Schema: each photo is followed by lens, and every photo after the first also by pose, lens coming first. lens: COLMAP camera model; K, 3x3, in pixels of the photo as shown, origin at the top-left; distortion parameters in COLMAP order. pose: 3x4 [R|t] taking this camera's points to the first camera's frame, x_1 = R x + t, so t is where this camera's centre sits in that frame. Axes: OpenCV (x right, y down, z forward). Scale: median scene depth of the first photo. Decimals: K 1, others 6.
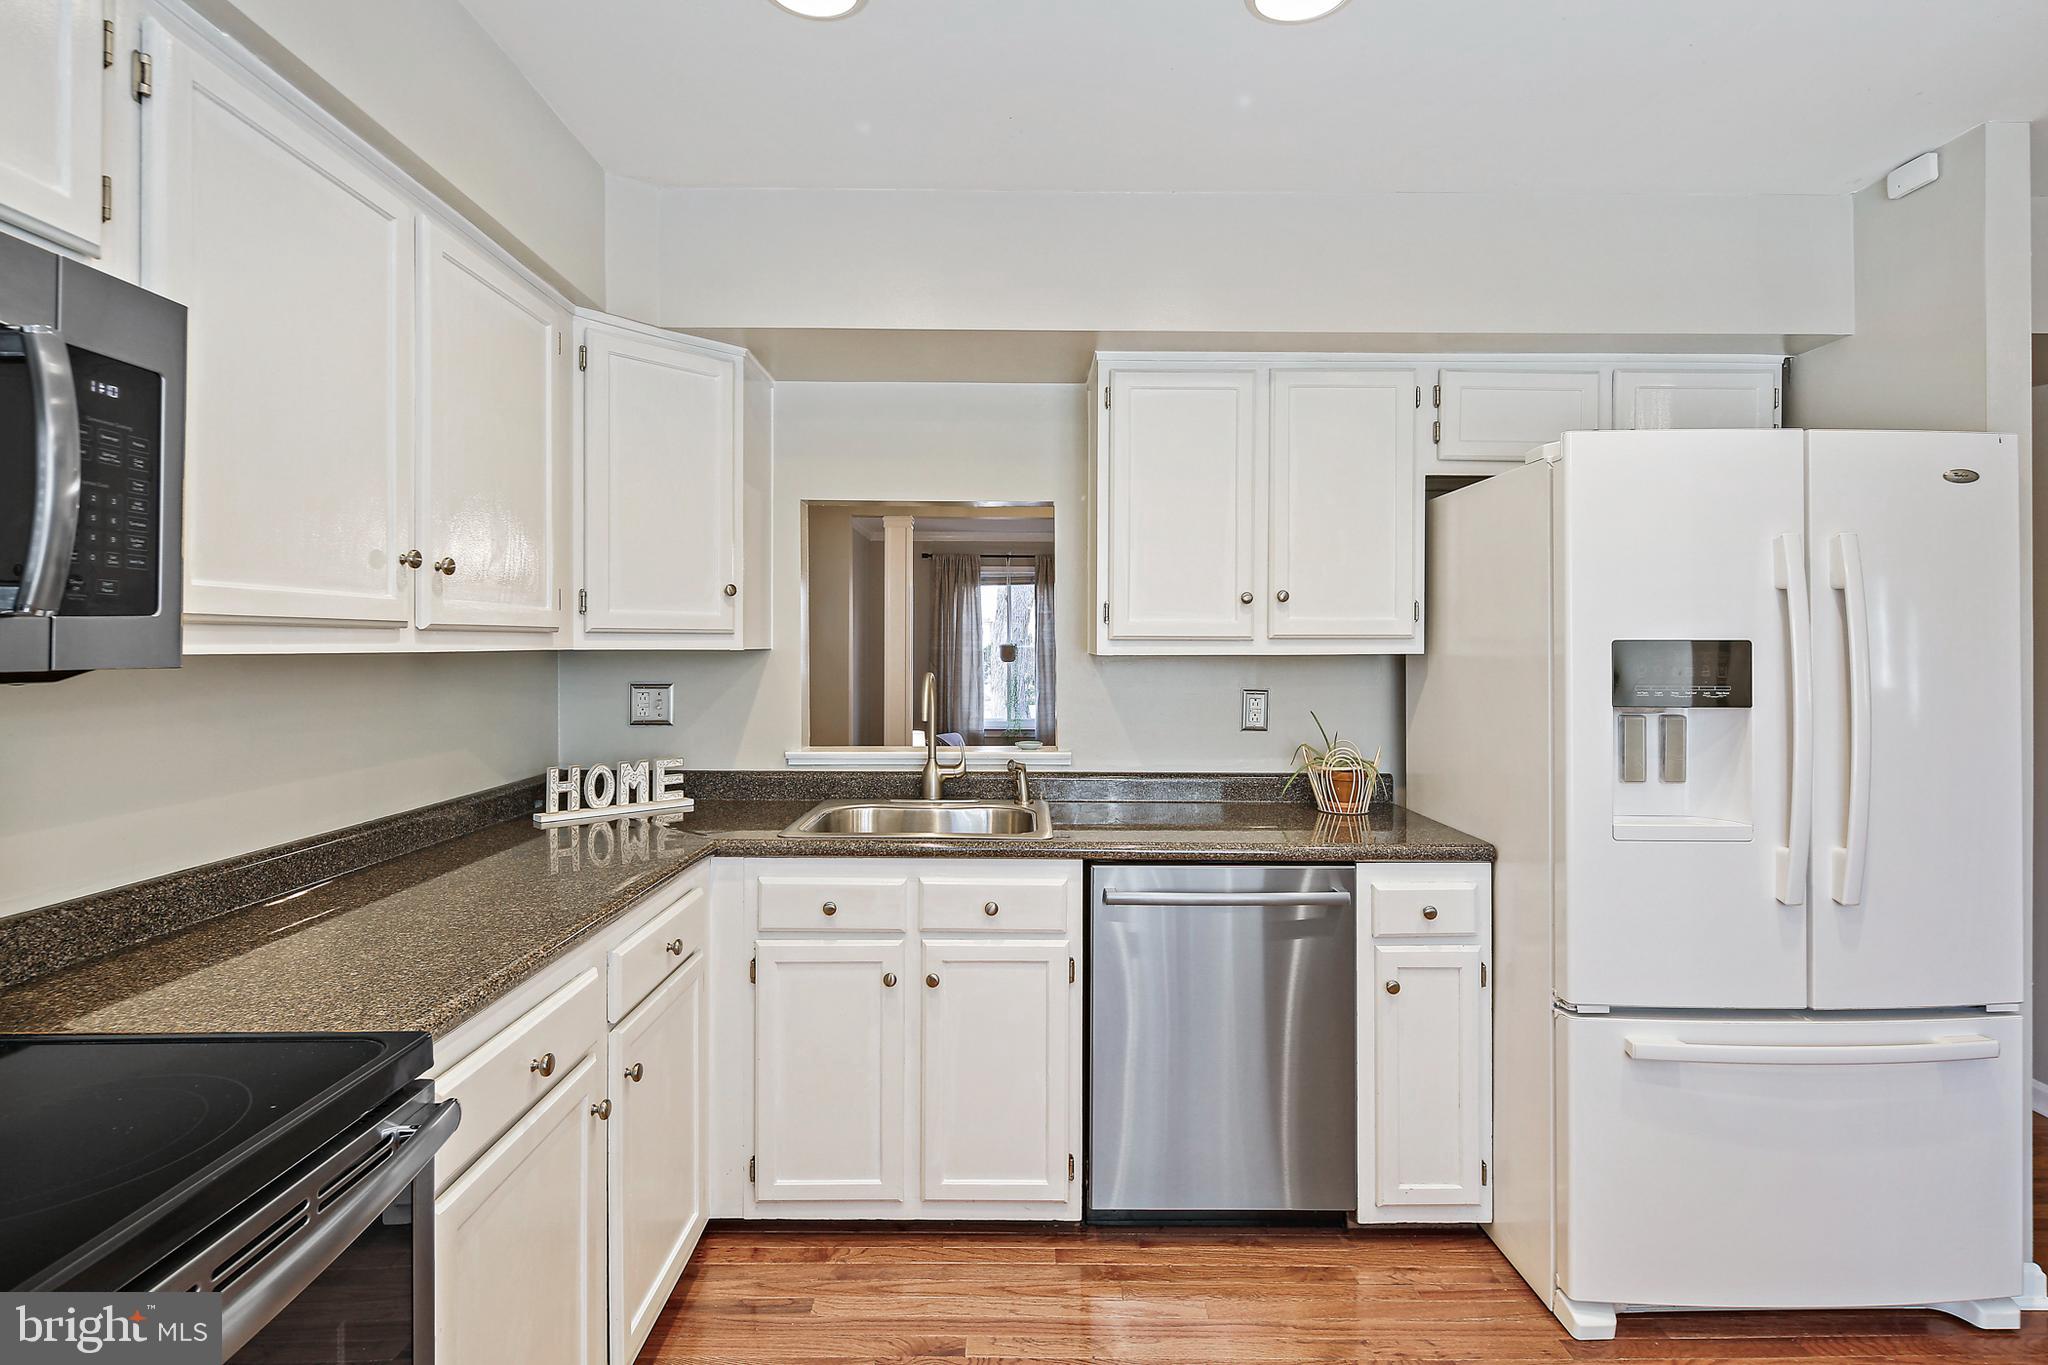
lens RADIAL K [[973.1, 0, 1011.6], [0, 973.1, 644.1], [0, 0, 1]] dist [-0.002713, -0.000351]
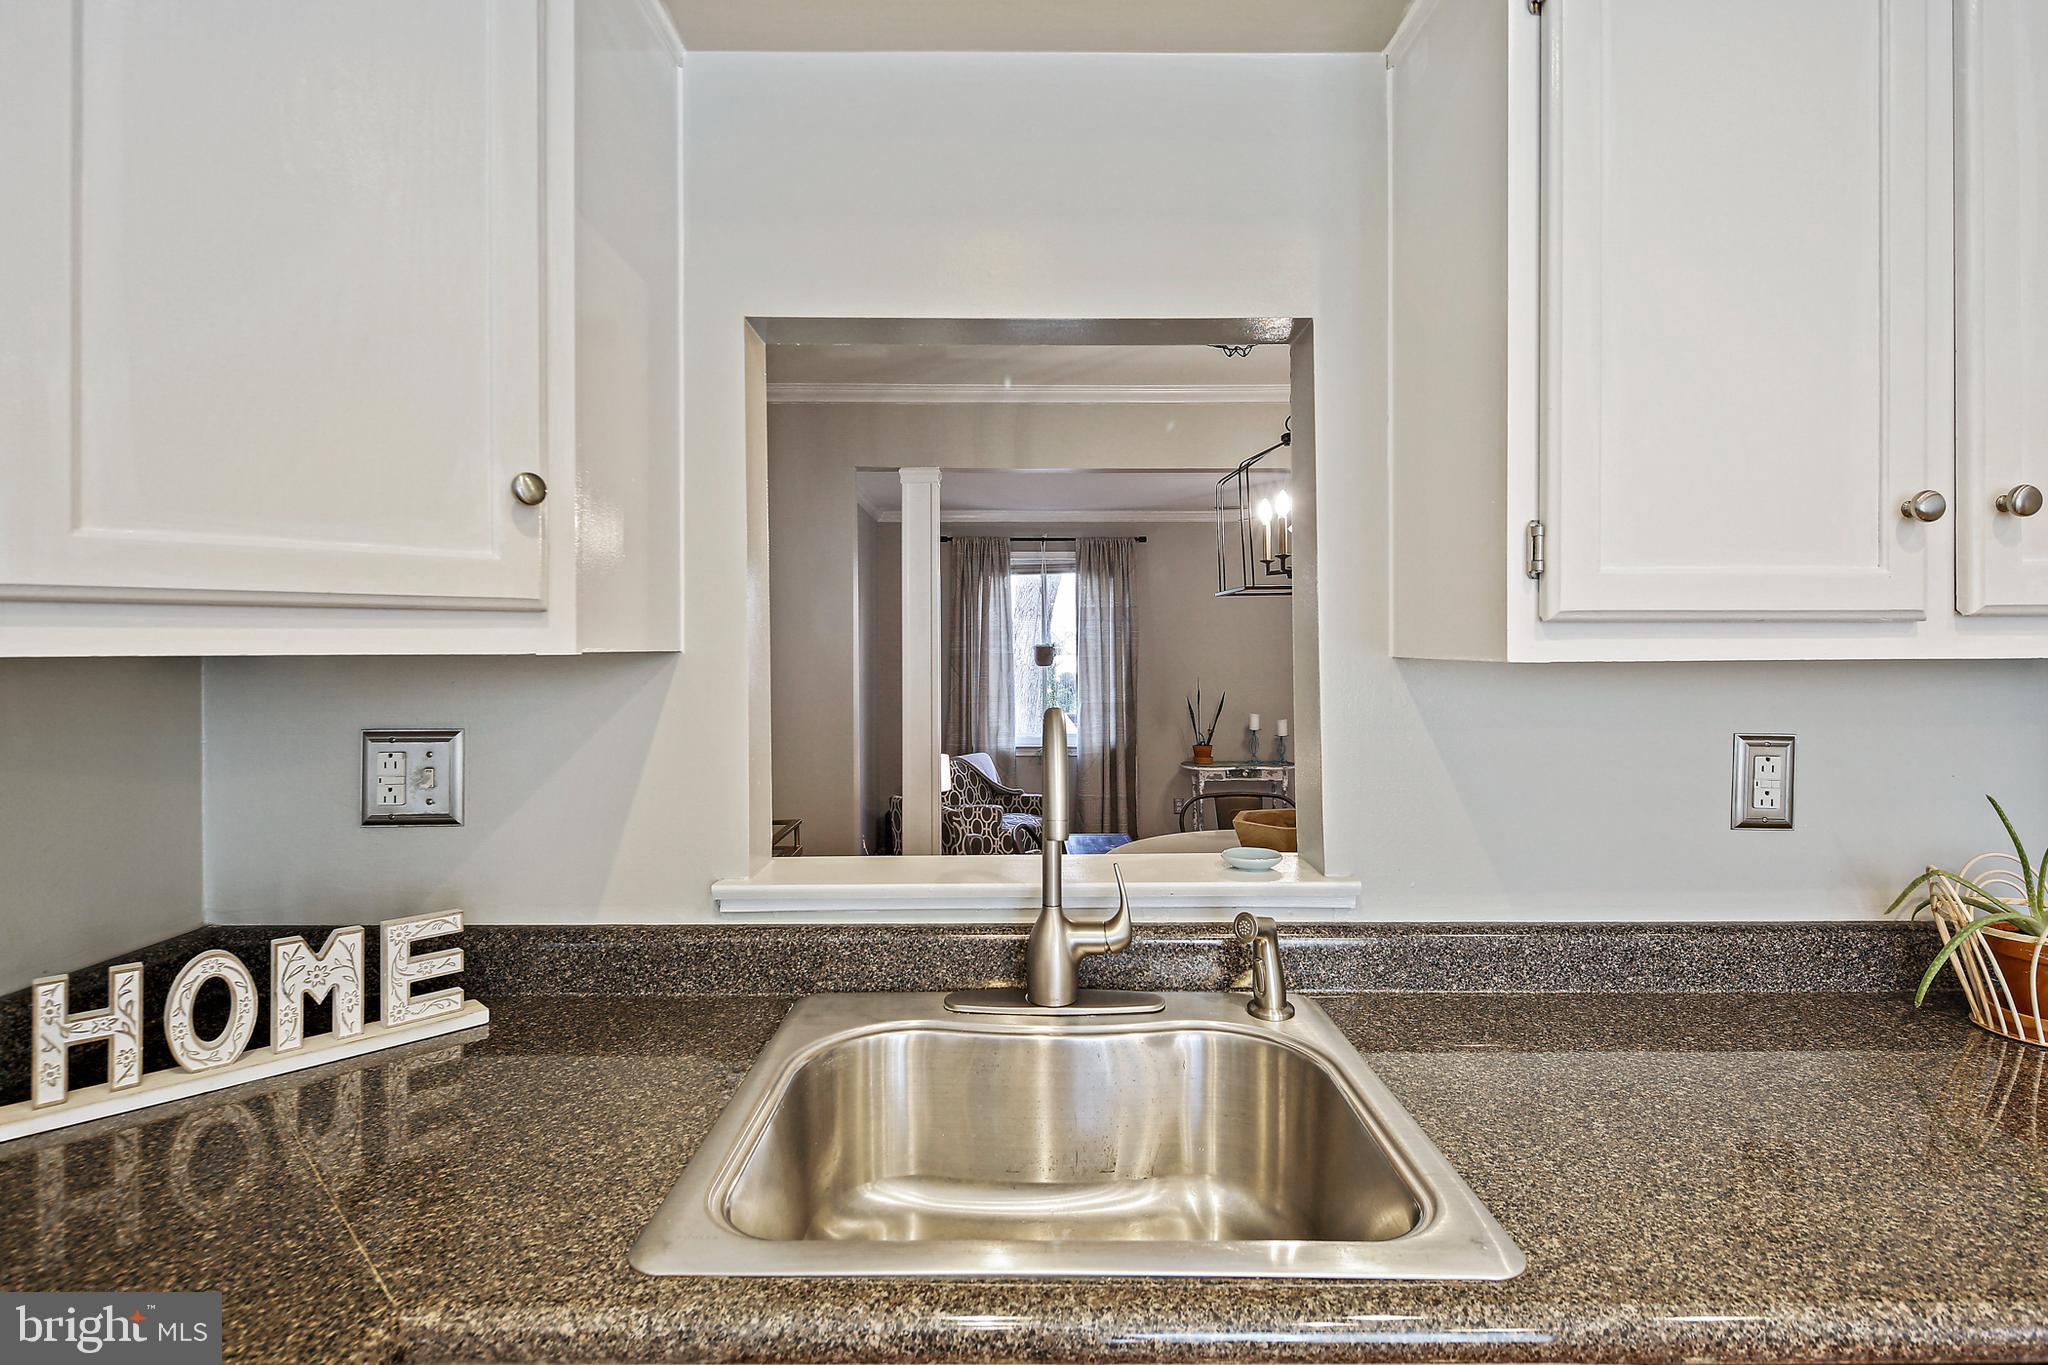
lens RADIAL K [[1010.5, 0, 1027.9], [0, 1010.5, 650.7], [0, 0, 1]] dist [0.002500, 0.000276]
pose [[0.999960, -0.005377, 0.007195, -0.096673], [0.005344, 0.999975, 0.004596, 0.003744], [-0.007220, -0.004557, 0.999964, 0.568921]]
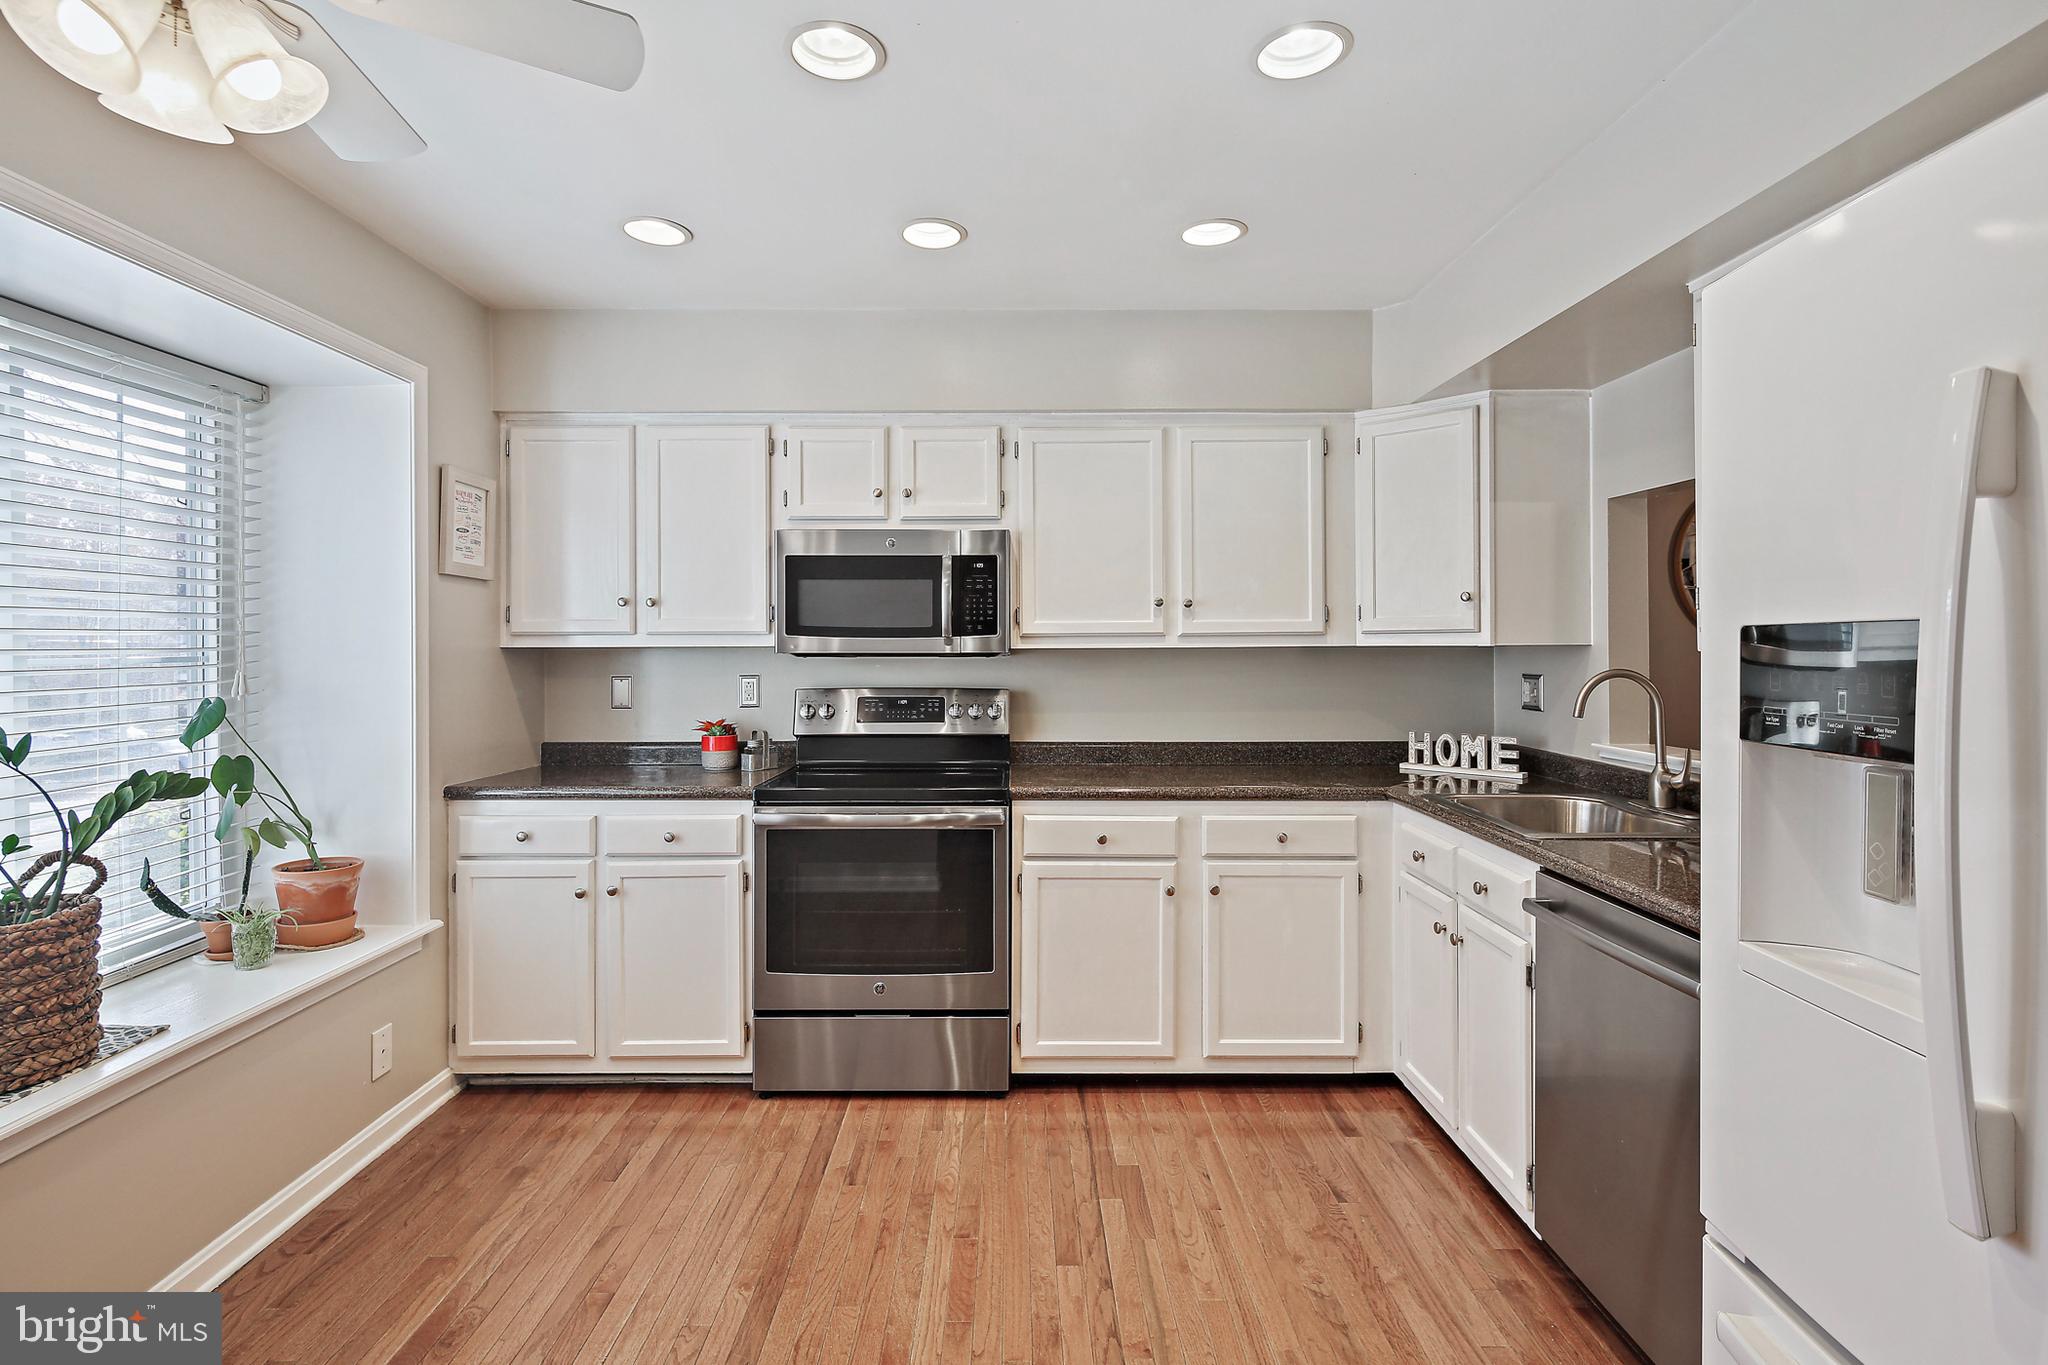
lens RADIAL K [[1010.5, 0, 1027.9], [0, 1010.5, 650.7], [0, 0, 1]] dist [0.002500, 0.000276]
pose [[0.013031, 0.003129, -0.999910, 0.877276], [0.009547, 0.999949, 0.003254, 0.003778], [0.999870, -0.009589, 0.013001, 0.405596]]
